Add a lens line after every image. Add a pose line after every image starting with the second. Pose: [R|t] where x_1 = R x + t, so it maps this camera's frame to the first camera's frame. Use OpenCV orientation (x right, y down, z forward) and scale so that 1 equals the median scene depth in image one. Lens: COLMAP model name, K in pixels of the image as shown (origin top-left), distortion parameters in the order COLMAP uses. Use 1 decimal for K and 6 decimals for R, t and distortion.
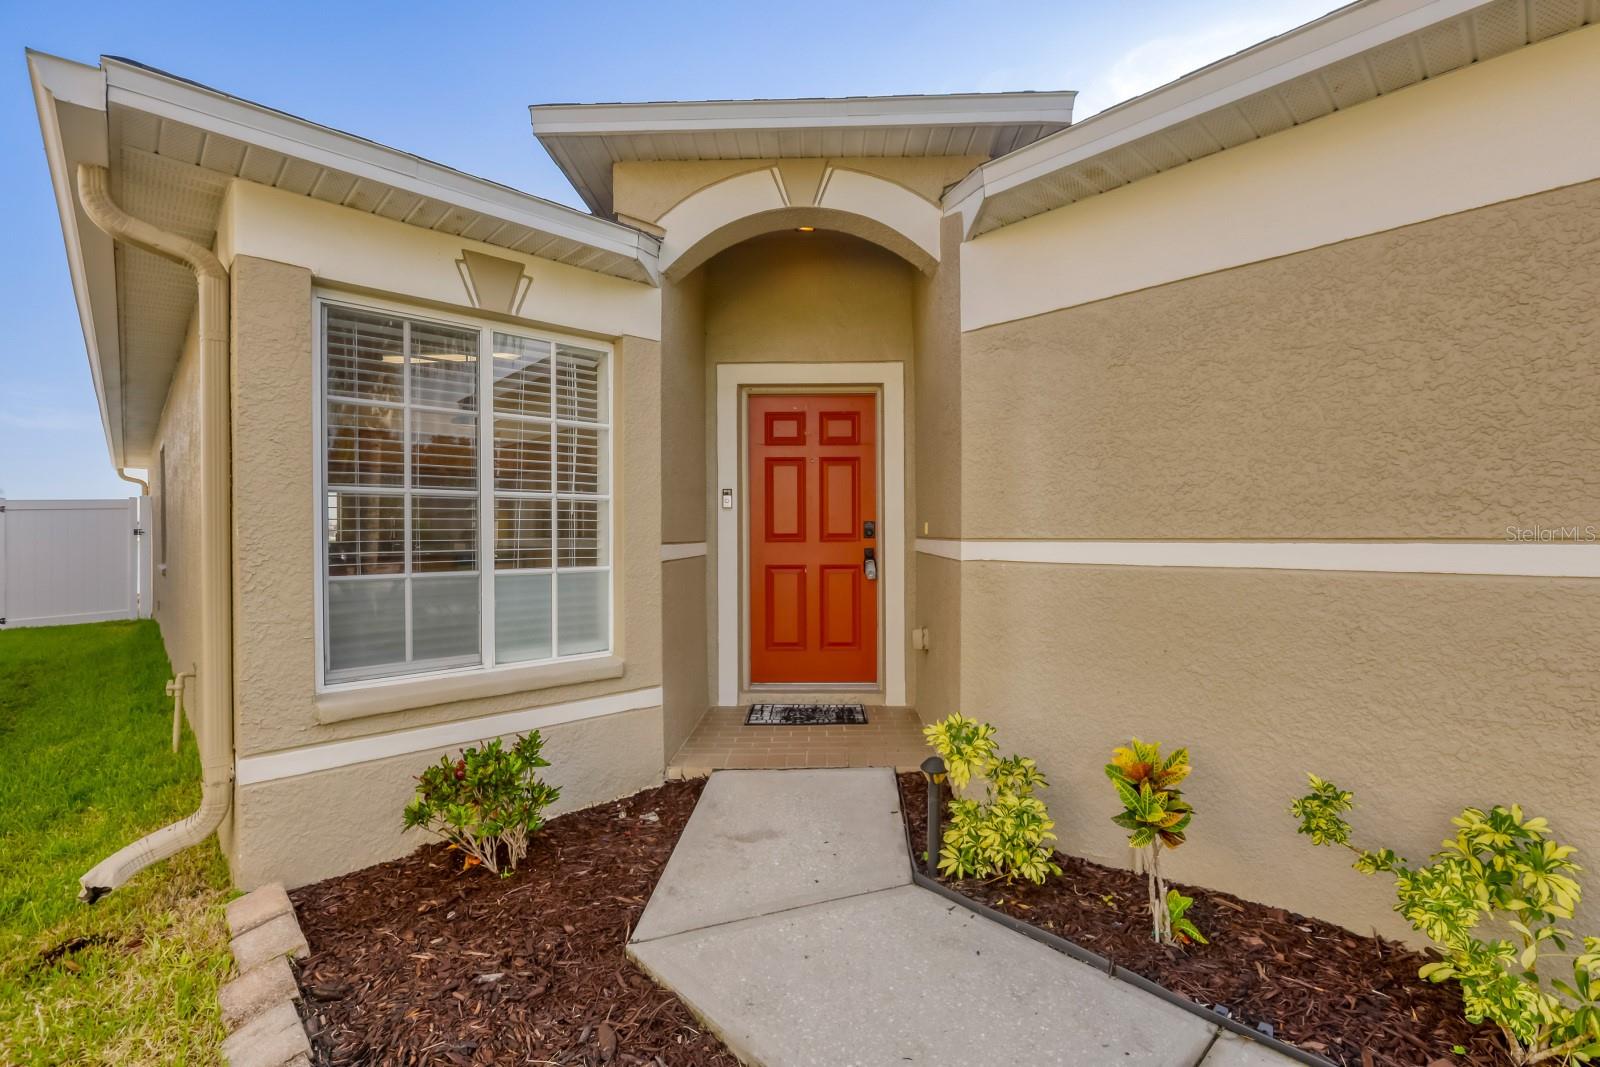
lens RADIAL K [[719.4, 0, 801.4], [0, 719.4, 533.4], [0, 0, 1]] dist [0.001027, 0.000432]
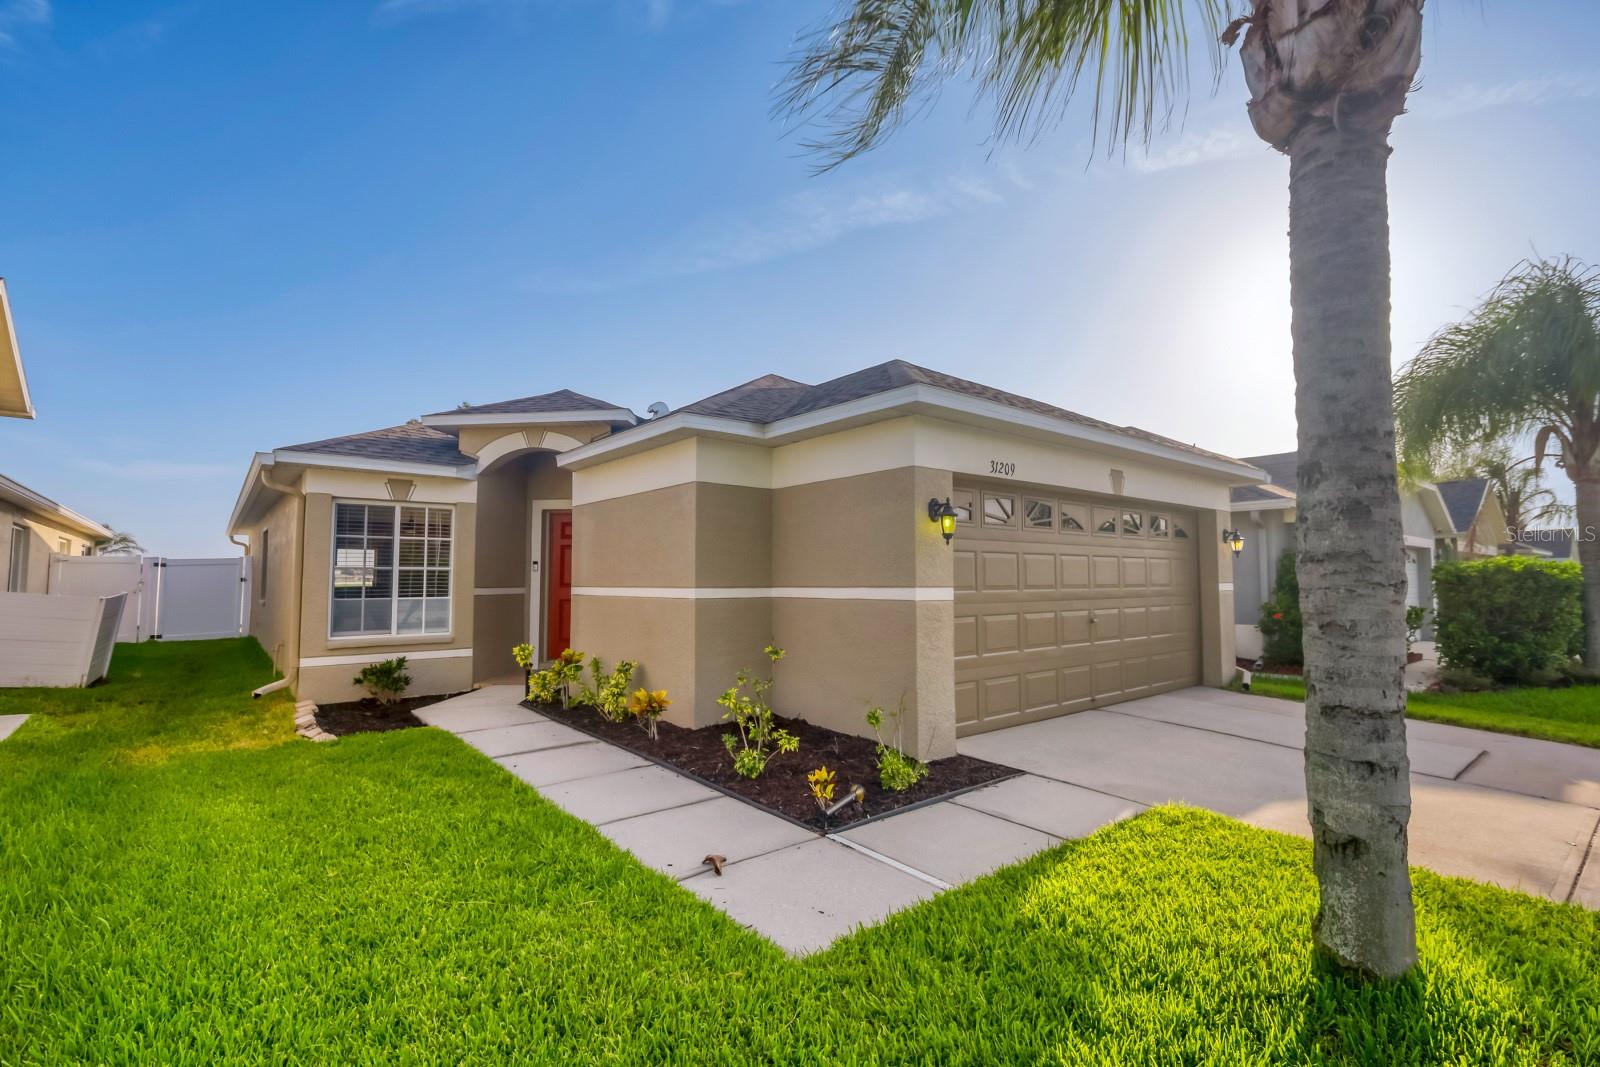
lens RADIAL K [[719.4, 0, 797.9], [0, 719.4, 535.5], [0, 0, 1]] dist [0.001027, 0.000432]
pose [[0.997789, -0.001759, -0.066433, 1.121735], [-0.002200, 0.998227, -0.059473, -0.020803], [0.066420, 0.059488, 0.996017, -1.420347]]
